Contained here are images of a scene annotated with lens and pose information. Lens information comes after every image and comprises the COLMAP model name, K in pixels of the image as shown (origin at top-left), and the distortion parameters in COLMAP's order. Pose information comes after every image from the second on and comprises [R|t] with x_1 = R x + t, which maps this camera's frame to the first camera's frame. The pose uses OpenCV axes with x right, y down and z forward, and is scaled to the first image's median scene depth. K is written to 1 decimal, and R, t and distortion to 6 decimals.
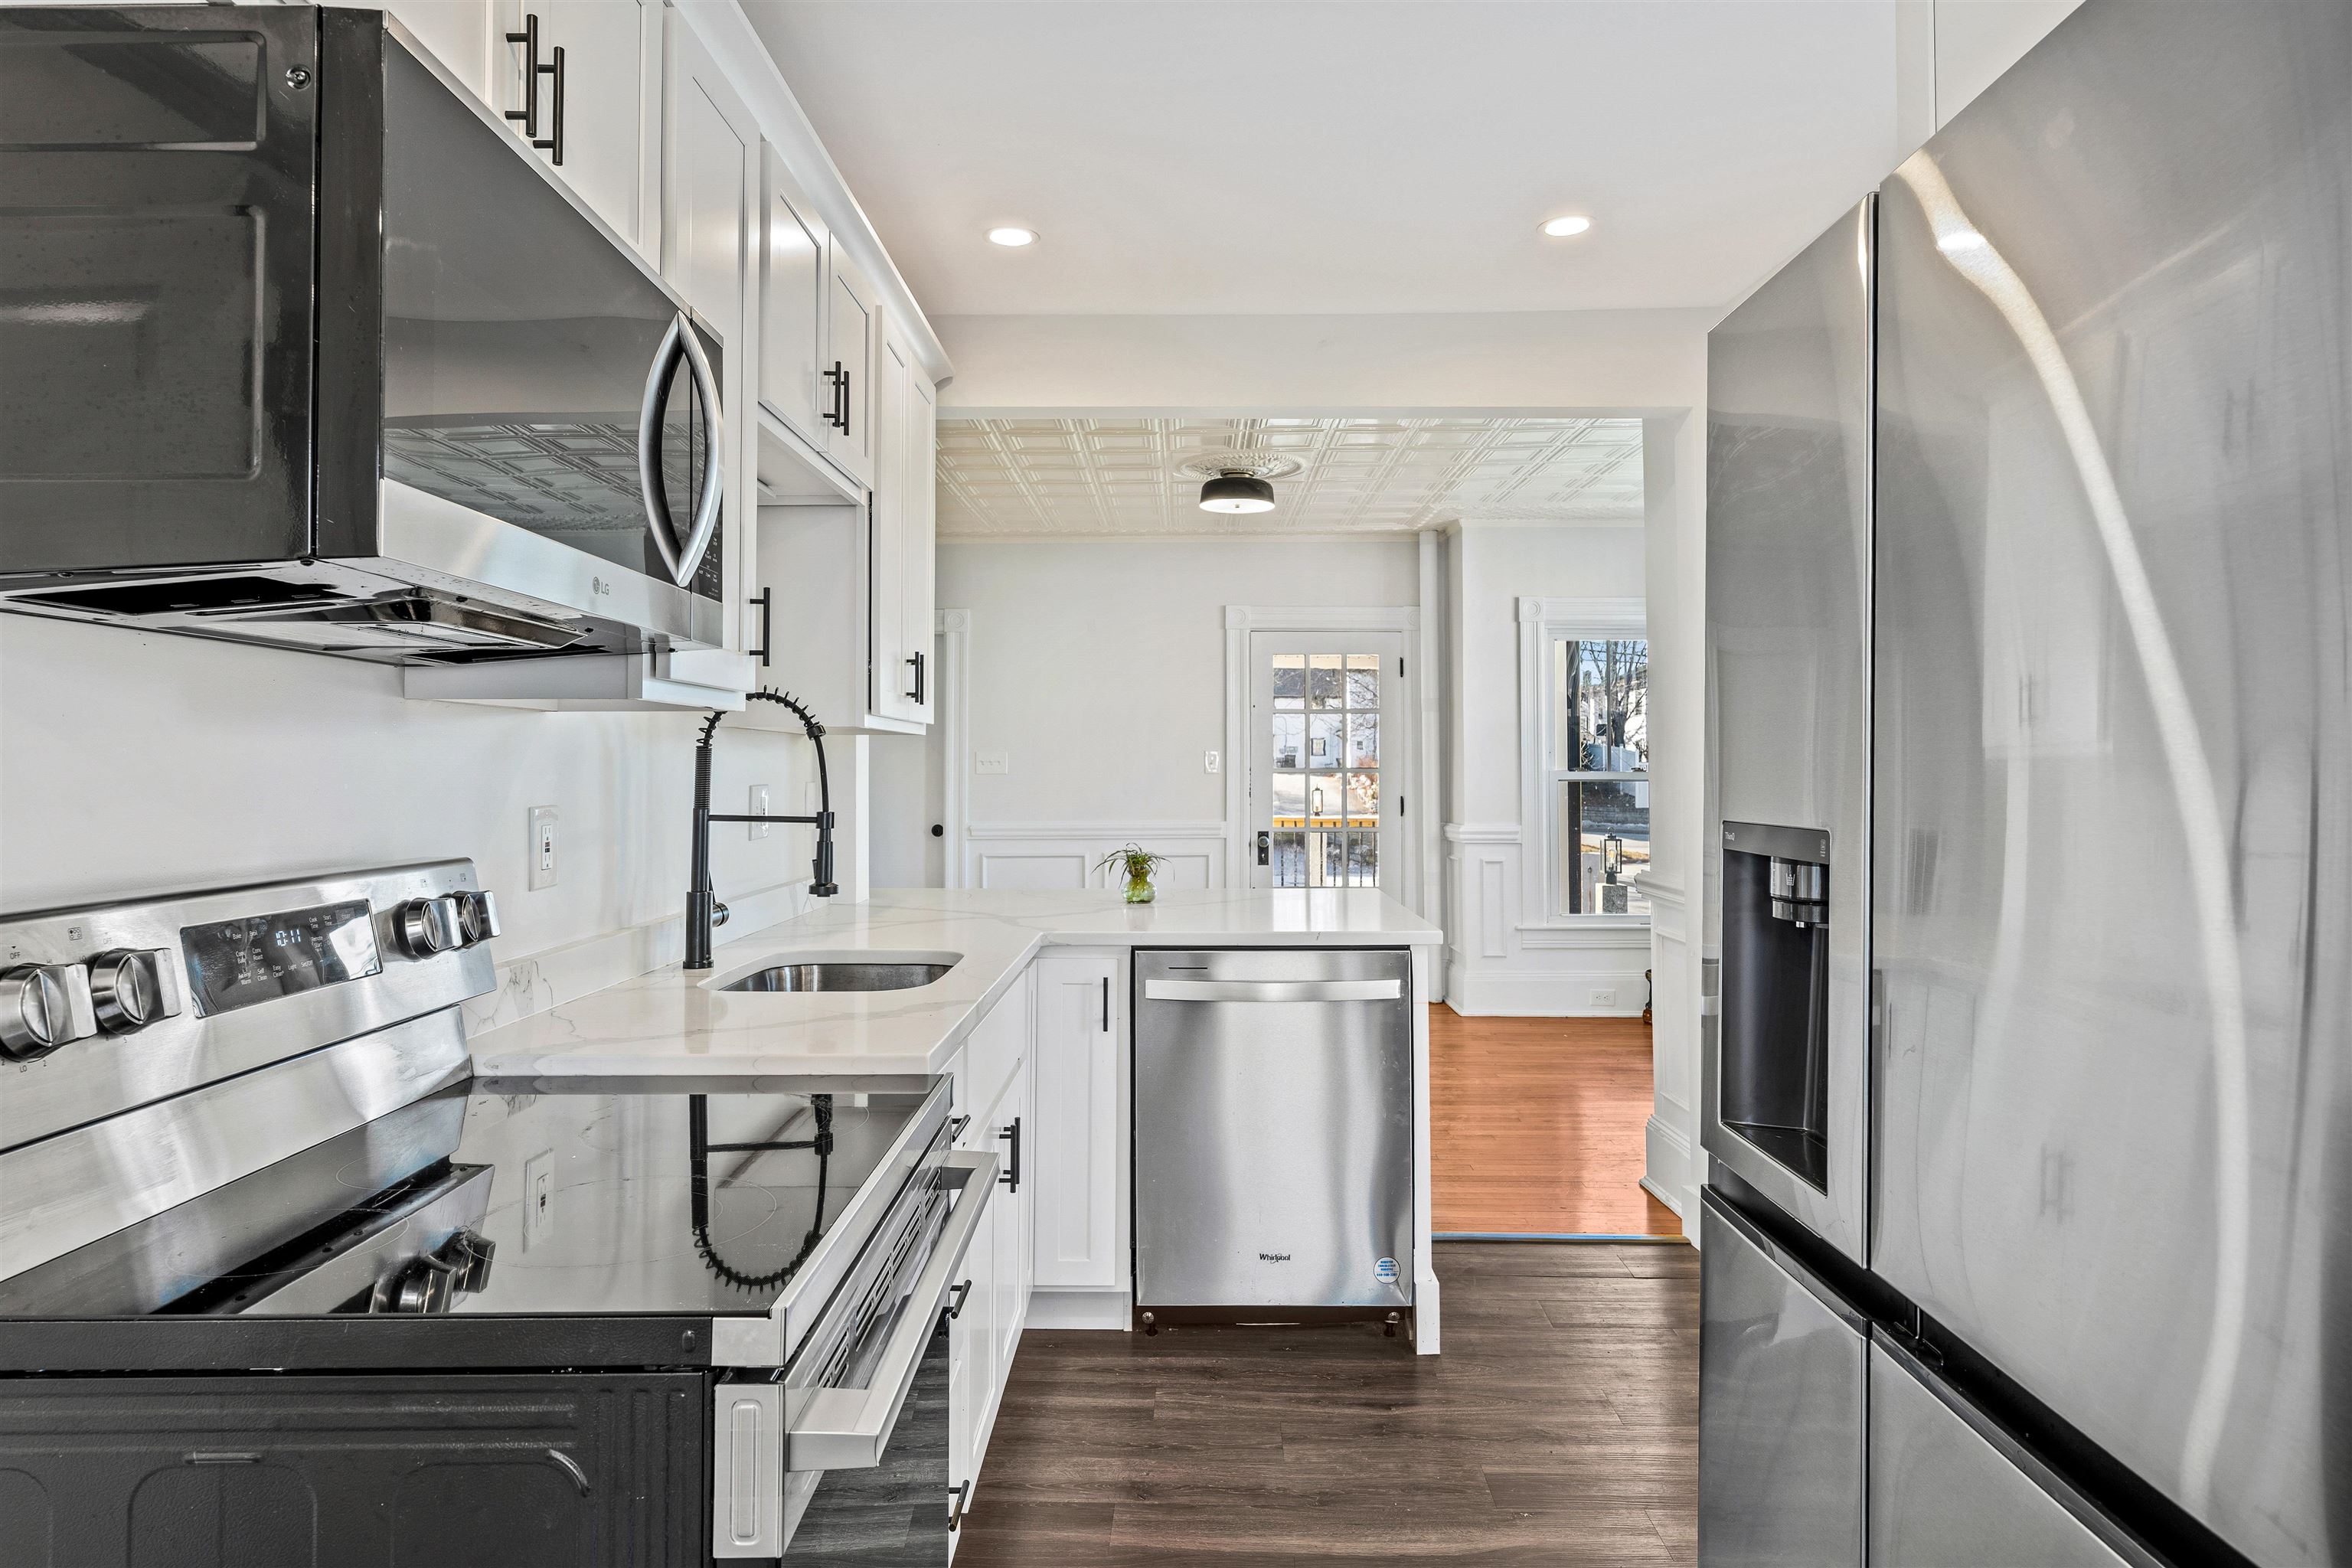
lens RADIAL K [[1394.3, 0, 1170.0], [0, 1394.3, 726.8], [0, 0, 1]] dist [0.005564, 0.001122]
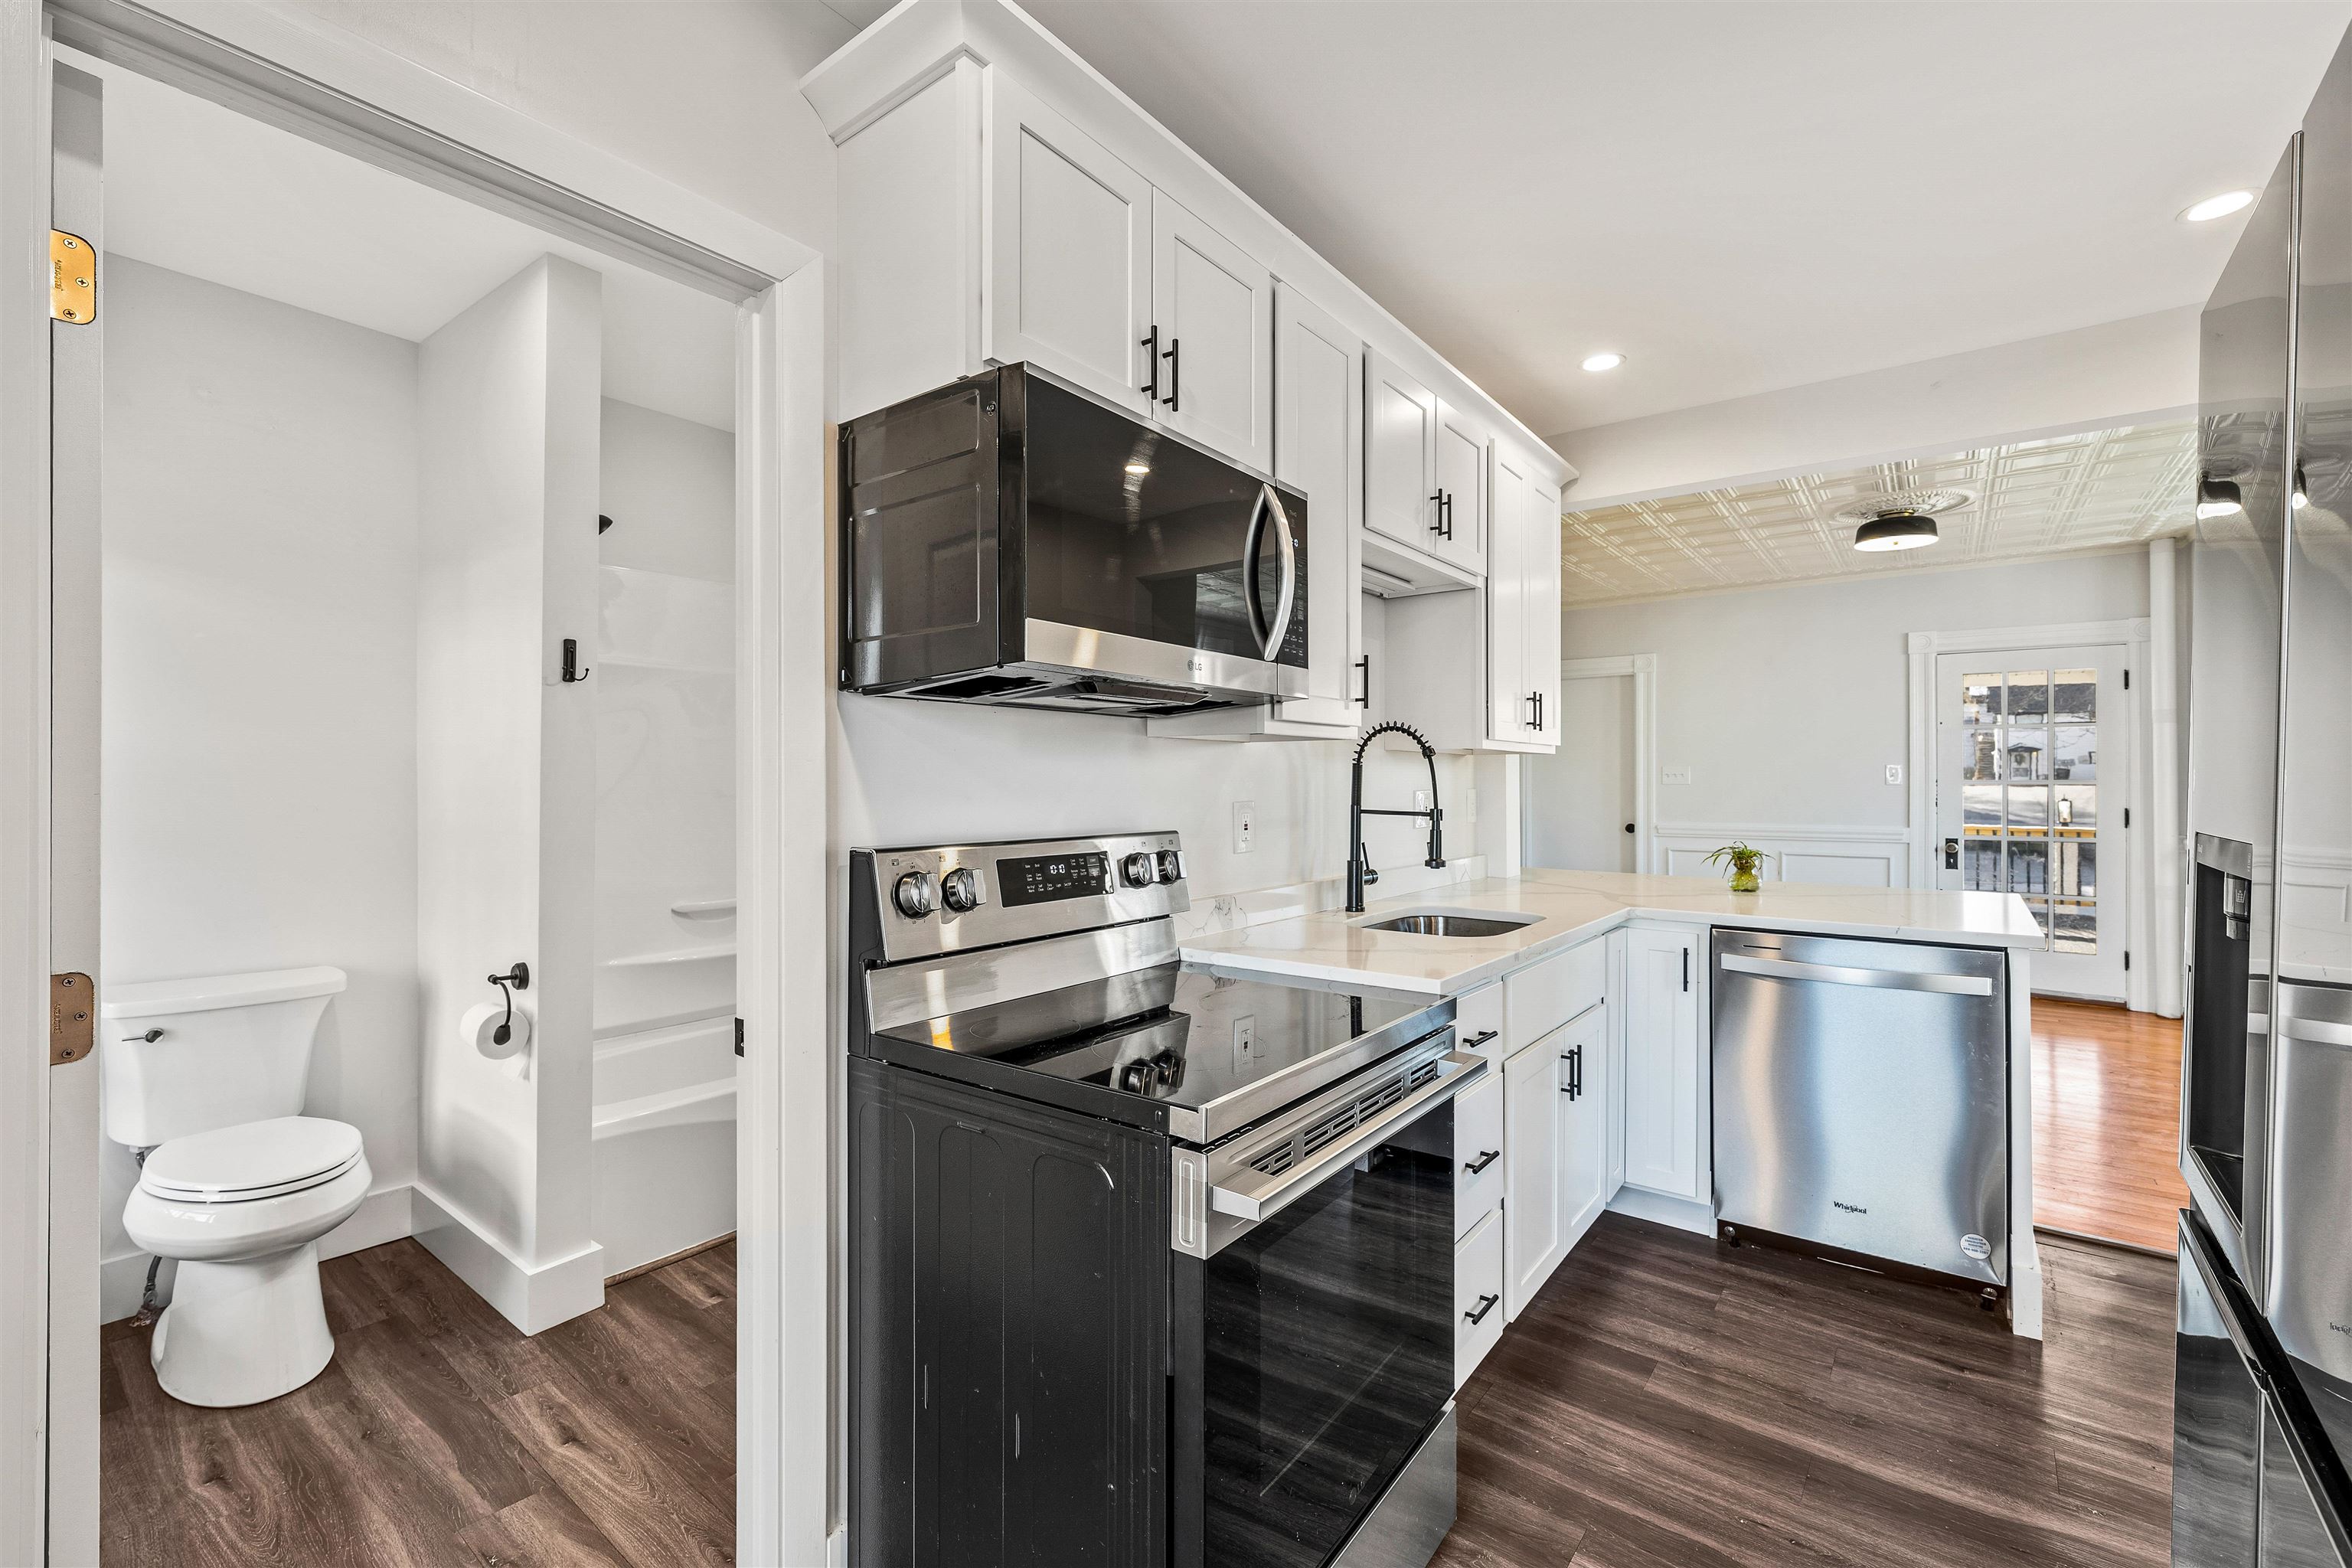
lens RADIAL K [[1007.9, 0, 1167.6], [0, 1007.9, 773.5], [0, 0, 1]] dist [0.001357, 0.000232]
pose [[0.799725, -0.002287, -0.600362, 0.132437], [0.016189, 0.999711, 0.017757, 0.001961], [0.600148, -0.023920, 0.799531, 0.016184]]
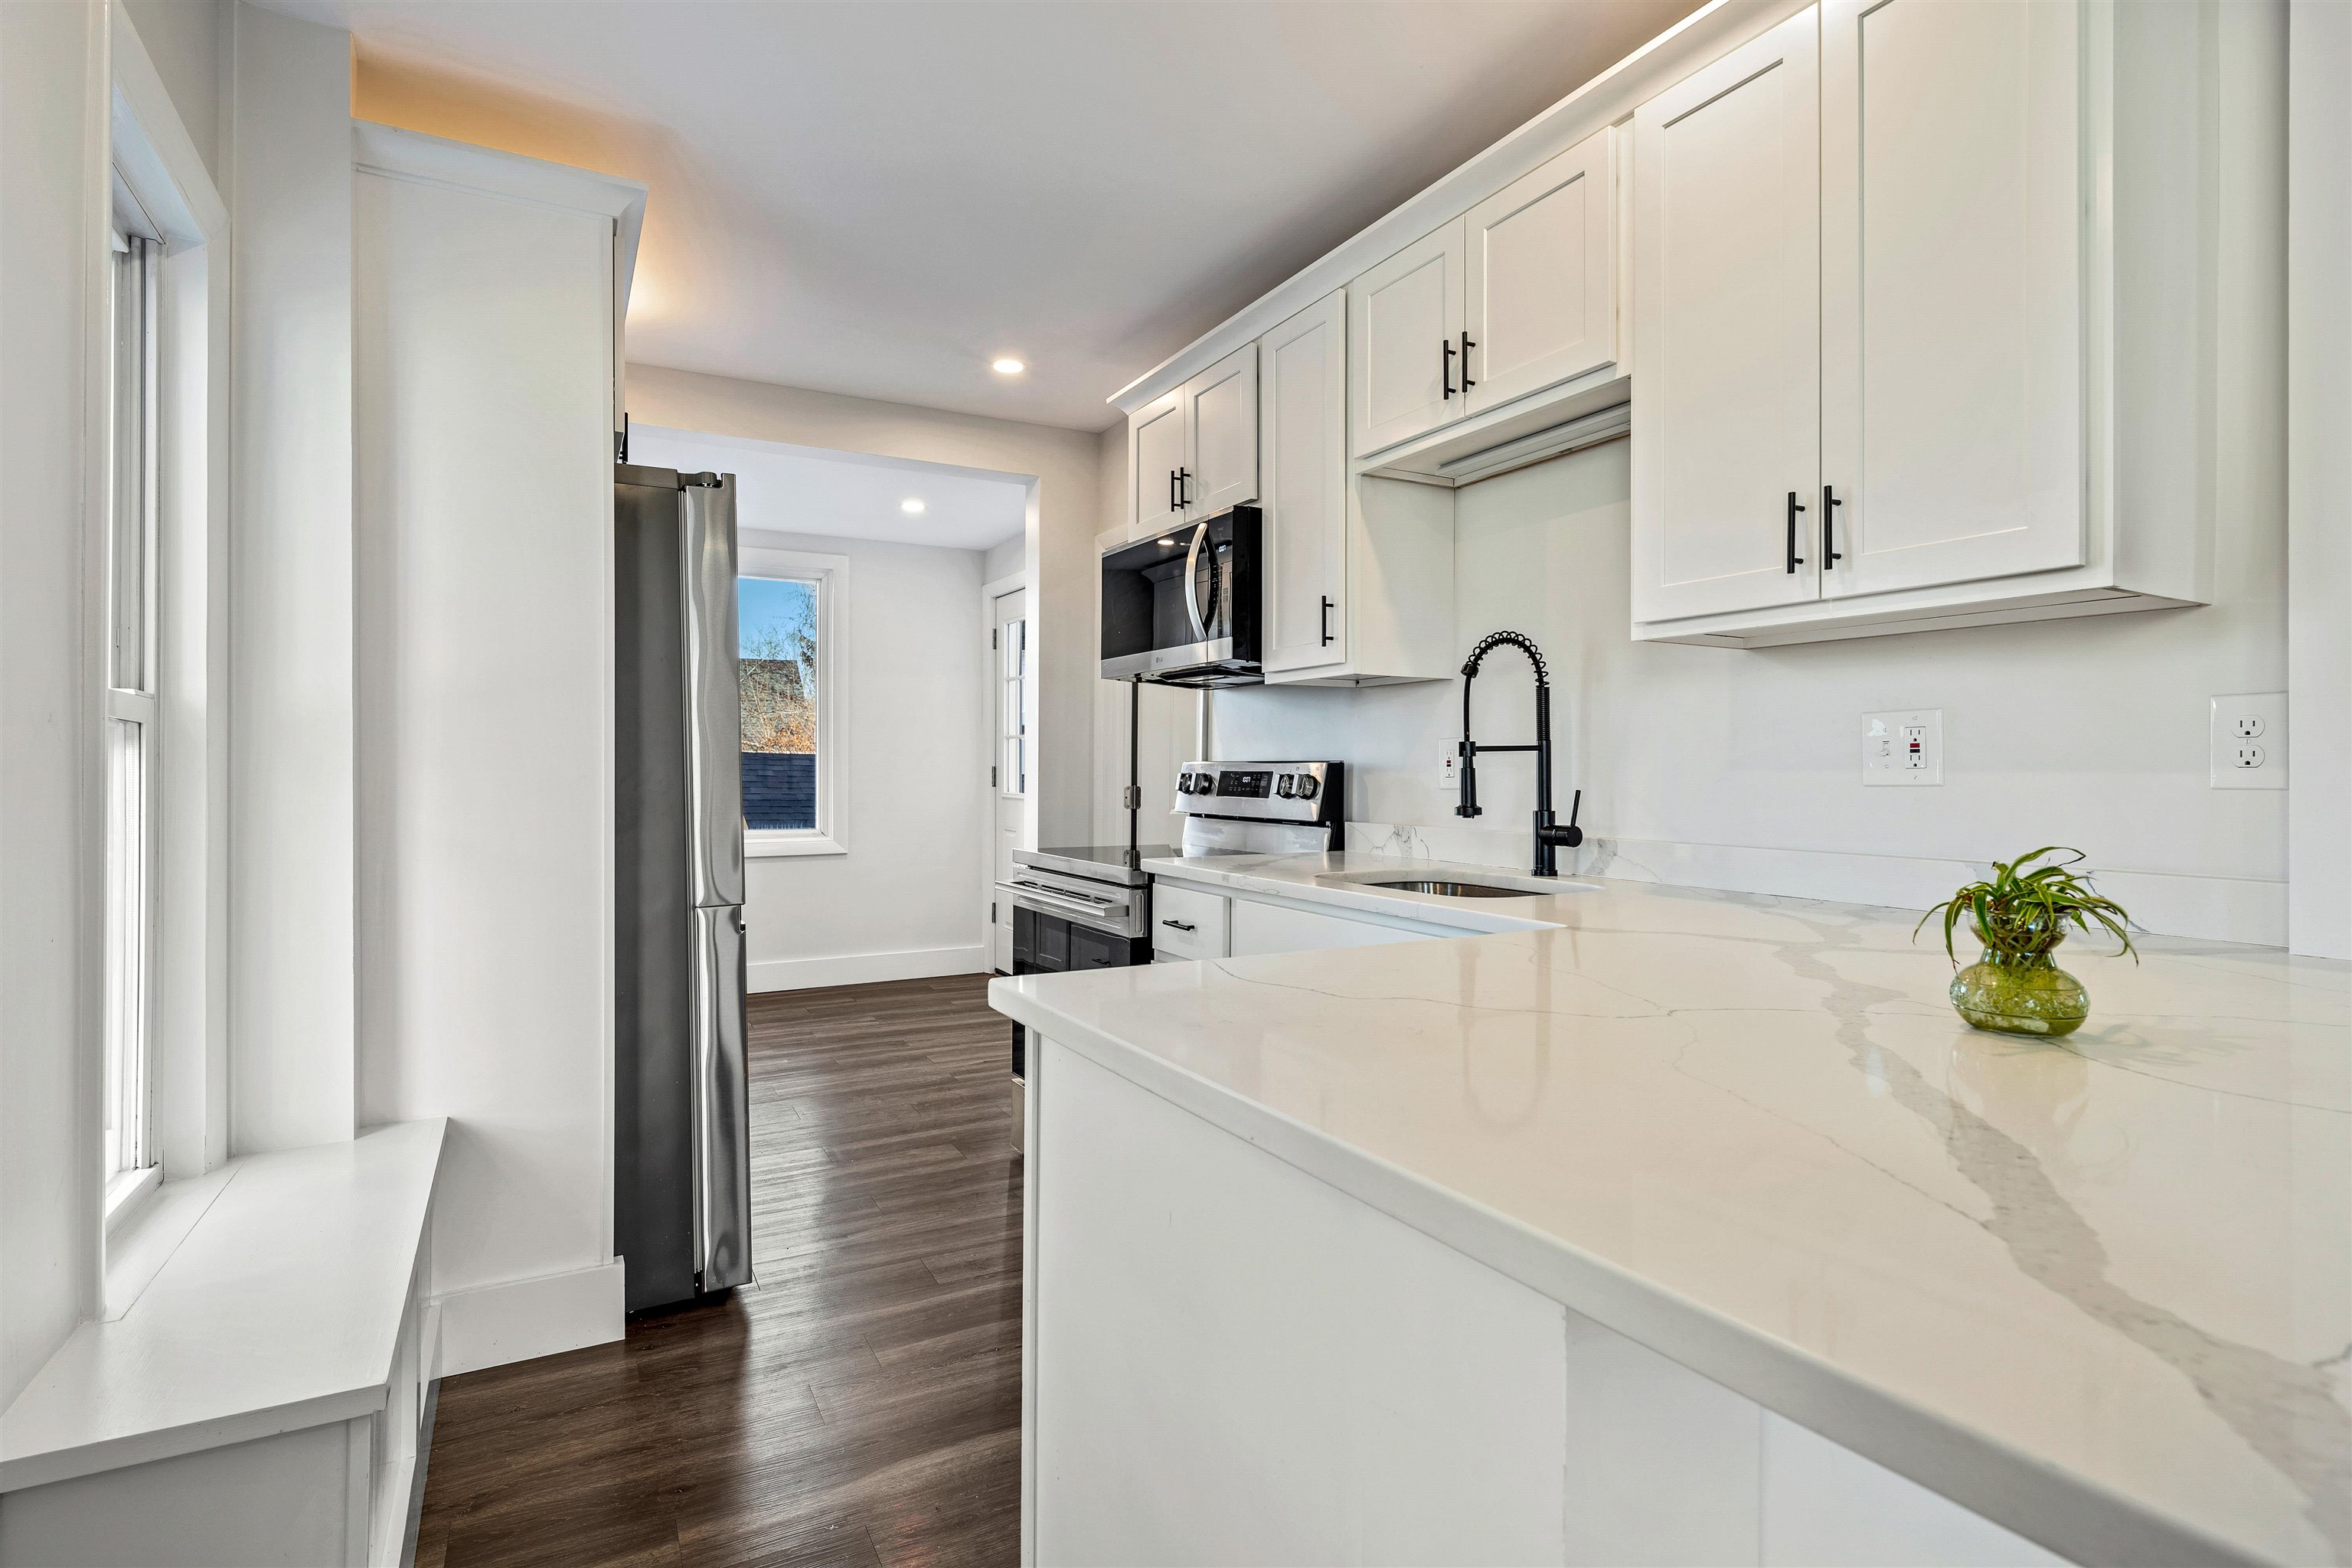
lens RADIAL K [[1155.2, 0, 1178.0], [0, 1155.2, 773.8], [0, 0, 1]] dist [0.000613, -0.000180]
pose [[-0.866706, -0.002242, -0.498814, 0.362545], [0.011031, 0.999659, -0.023660, 0.093572], [0.498697, -0.026009, -0.866386, 1.483721]]
